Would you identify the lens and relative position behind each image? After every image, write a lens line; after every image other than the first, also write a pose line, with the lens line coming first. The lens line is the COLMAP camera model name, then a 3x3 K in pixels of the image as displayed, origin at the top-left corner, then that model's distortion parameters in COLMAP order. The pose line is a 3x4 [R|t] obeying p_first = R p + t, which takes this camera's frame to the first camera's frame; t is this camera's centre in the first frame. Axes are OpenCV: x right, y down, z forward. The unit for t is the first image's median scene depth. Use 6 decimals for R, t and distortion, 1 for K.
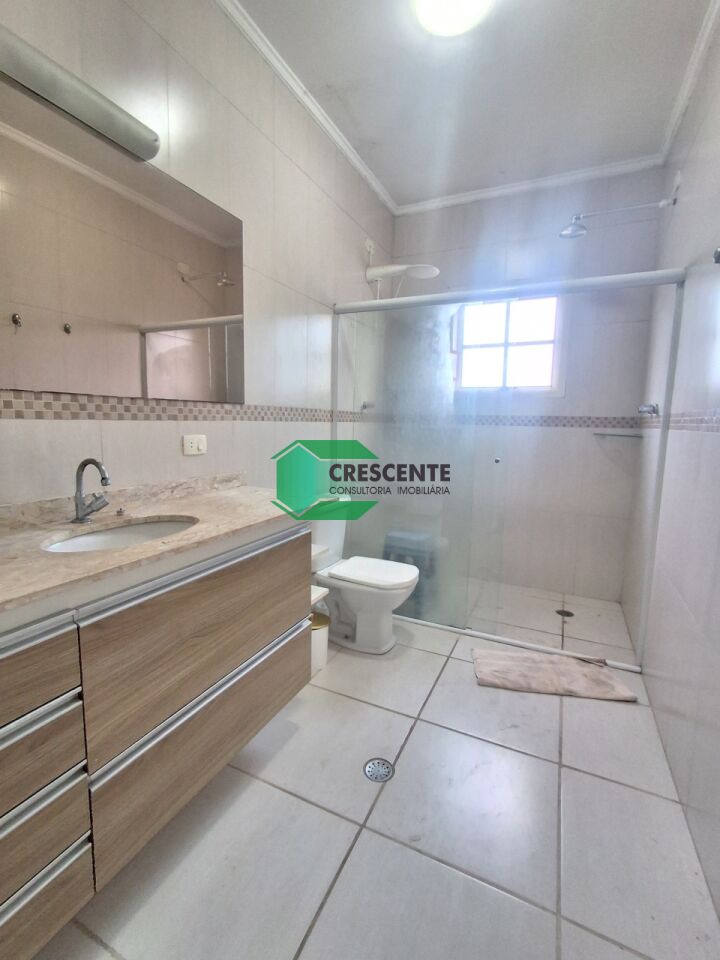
lens RADIAL K [[432.6, 0, 359.2], [0, 432.6, 474.5], [0, 0, 1]] dist [-0.000968, 0.000307]
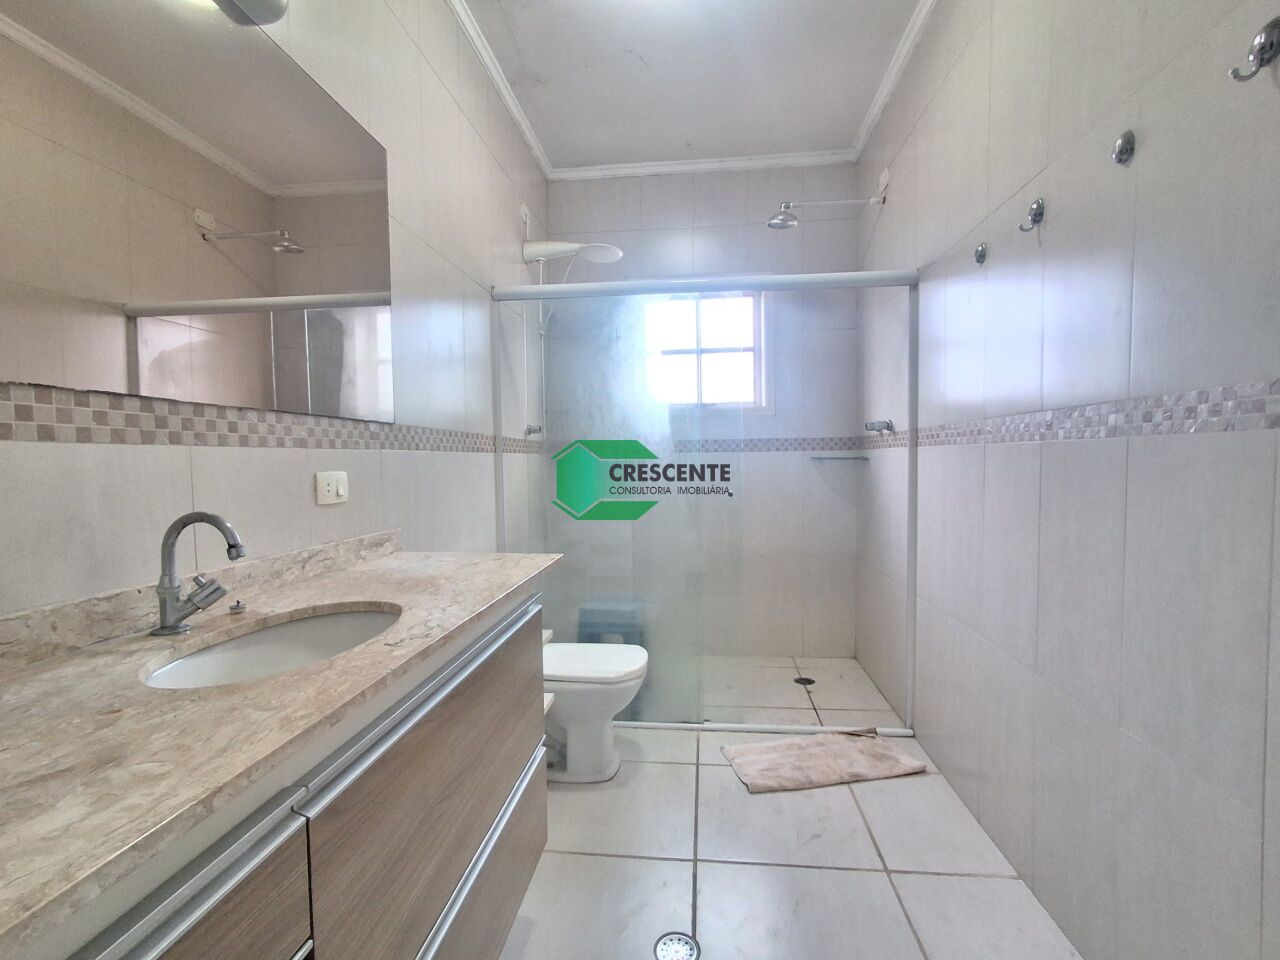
lens RADIAL K [[580.3, 0, 639.4], [0, 580.3, 484.2], [0, 0, 1]] dist [0.000532, -0.002327]
pose [[0.942200, -0.046694, 0.331782, -0.211651], [0.073165, 0.995017, -0.067739, 0.011640], [-0.326966, 0.088098, 0.940921, 0.077377]]
